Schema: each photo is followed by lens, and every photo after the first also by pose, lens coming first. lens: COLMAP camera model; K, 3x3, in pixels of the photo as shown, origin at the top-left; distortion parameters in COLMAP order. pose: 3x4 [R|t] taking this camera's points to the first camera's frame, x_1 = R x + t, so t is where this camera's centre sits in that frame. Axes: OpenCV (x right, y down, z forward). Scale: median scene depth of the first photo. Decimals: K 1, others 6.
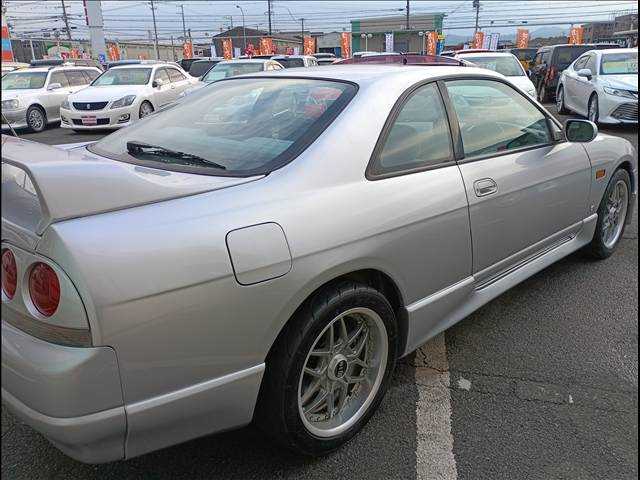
lens RADIAL K [[529.1, 0, 320.4], [0, 529.1, 244.6], [0, 0, 1]] dist [0.035825, -0.038838]
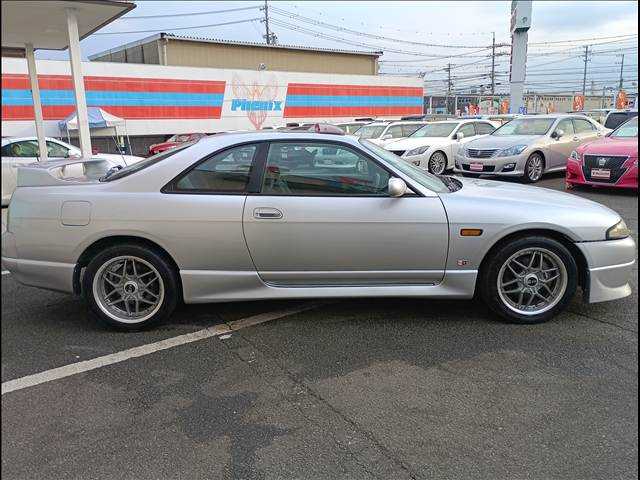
lens RADIAL K [[529.1, 0, 317.1], [0, 529.1, 243.7], [0, 0, 1]] dist [0.035825, -0.038838]
pose [[0.727027, 0.159877, -0.667736, 0.278661], [-0.219201, 0.975667, -0.005060, -0.009476], [0.650679, 0.150047, 0.744381, -0.000463]]
